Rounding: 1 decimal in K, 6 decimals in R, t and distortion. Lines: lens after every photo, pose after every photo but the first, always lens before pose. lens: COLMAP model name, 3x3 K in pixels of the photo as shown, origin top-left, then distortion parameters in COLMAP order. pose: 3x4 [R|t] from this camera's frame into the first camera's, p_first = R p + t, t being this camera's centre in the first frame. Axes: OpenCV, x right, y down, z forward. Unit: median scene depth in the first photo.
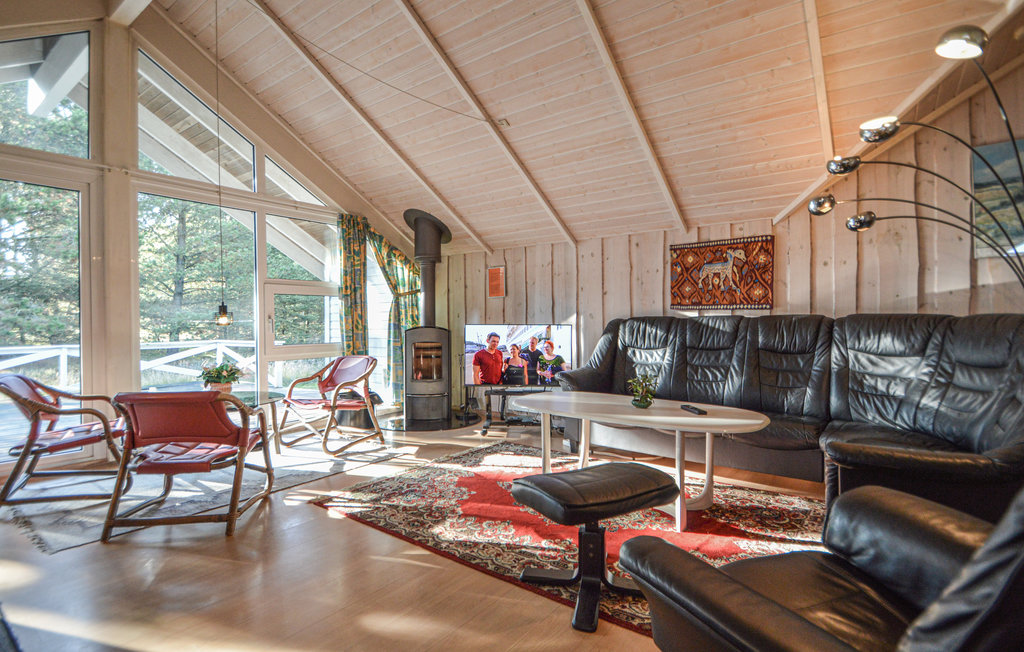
lens RADIAL K [[508.8, 0, 532.2], [0, 508.8, 326.4], [0, 0, 1]] dist [0.001302, 0.000054]
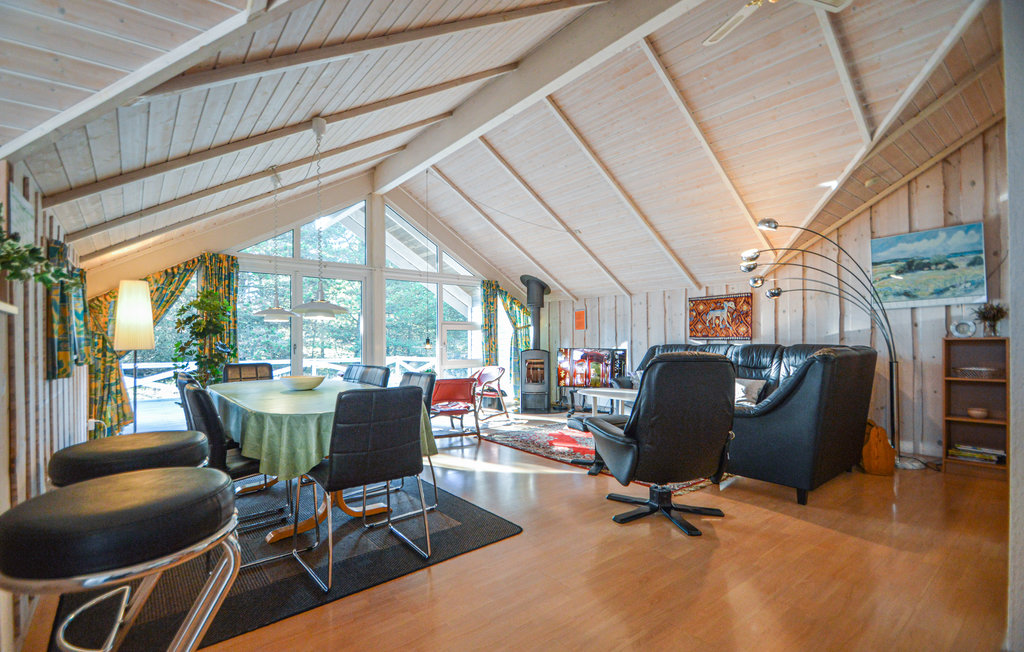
lens RADIAL K [[468.6, 0, 471.0], [0, 468.6, 343.1], [0, 0, 1]] dist [-0.000231, -0.000178]
pose [[0.939488, 0.000685, -0.342580, 0.113731], [-0.002889, 0.999978, -0.005921, -0.010477], [0.342569, 0.006553, 0.939470, -0.464412]]
